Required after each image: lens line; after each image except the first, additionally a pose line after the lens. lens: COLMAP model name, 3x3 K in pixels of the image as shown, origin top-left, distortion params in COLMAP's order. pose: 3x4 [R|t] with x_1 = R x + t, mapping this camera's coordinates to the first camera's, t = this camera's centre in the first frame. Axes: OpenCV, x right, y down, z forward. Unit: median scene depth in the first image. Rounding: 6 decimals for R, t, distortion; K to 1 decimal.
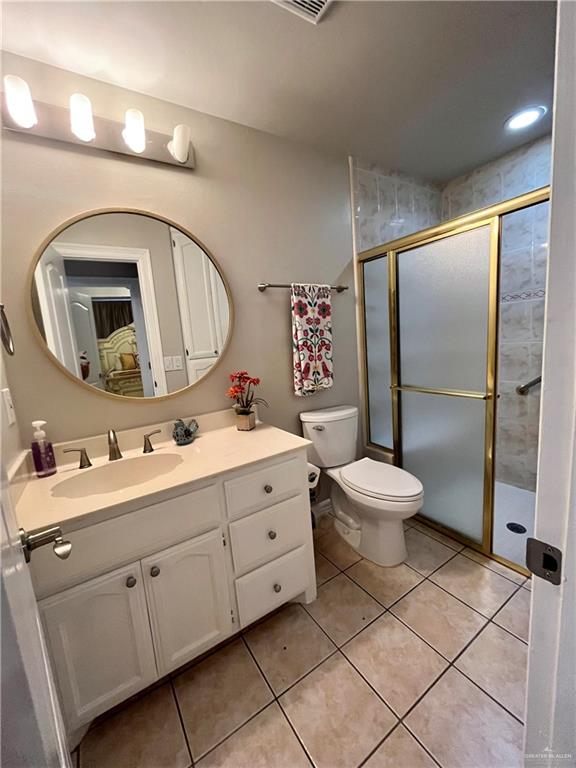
lens RADIAL K [[311.4, 0, 288.2], [0, 311.4, 381.9], [0, 0, 1]] dist [-0.003281, -0.000115]
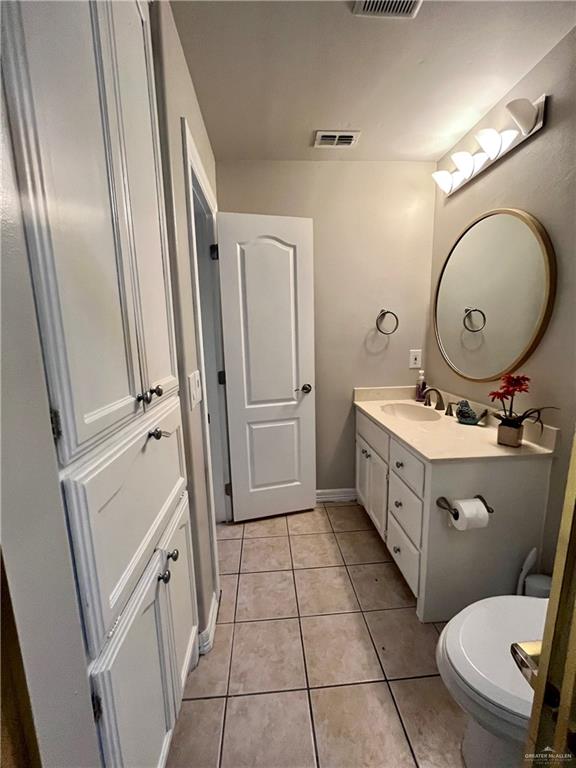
lens RADIAL K [[311.4, 0, 287.7], [0, 311.4, 382.1], [0, 0, 1]] dist [-0.003281, -0.000115]
pose [[-0.468500, 0.230257, -0.852930, 1.118773], [-0.076989, 0.951125, 0.299054, -0.289638], [0.880103, 0.205773, -0.427875, 1.109440]]
